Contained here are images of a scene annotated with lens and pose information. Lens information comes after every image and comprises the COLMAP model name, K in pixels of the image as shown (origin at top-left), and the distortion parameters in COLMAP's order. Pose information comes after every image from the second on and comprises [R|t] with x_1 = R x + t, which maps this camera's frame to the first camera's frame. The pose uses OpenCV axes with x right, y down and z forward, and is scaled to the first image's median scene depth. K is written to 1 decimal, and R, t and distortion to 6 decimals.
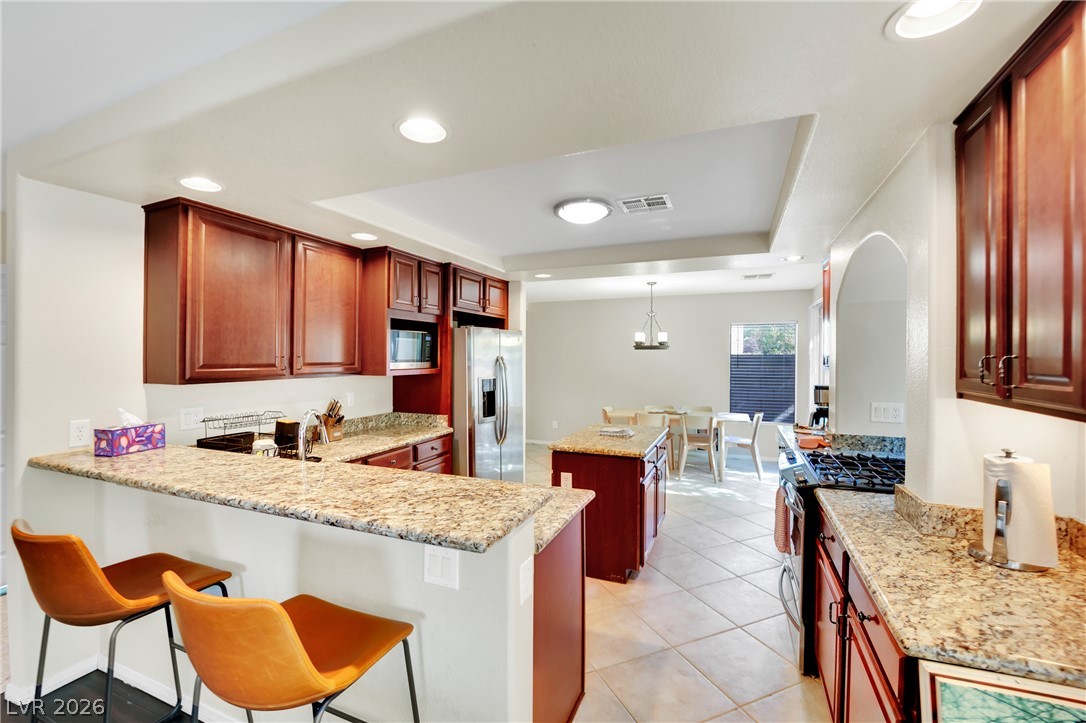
lens RADIAL K [[446.4, 0, 532.5], [0, 446.4, 360.1], [0, 0, 1]] dist [-0.013520, -0.001113]
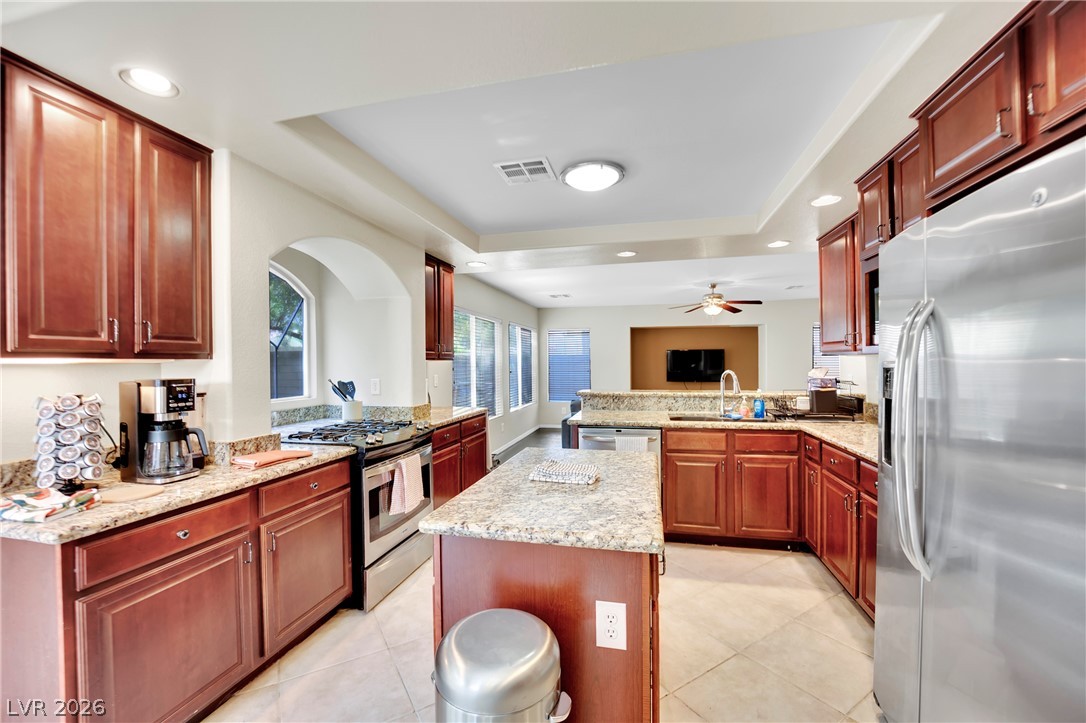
lens RADIAL K [[446.4, 0, 540.9], [0, 446.4, 361.7], [0, 0, 1]] dist [-0.013520, -0.001113]
pose [[-0.985189, 0.009293, -0.171218, 0.271823], [0.007640, 0.999918, 0.010308, 0.030911], [0.171300, 0.008848, -0.985179, 1.355294]]
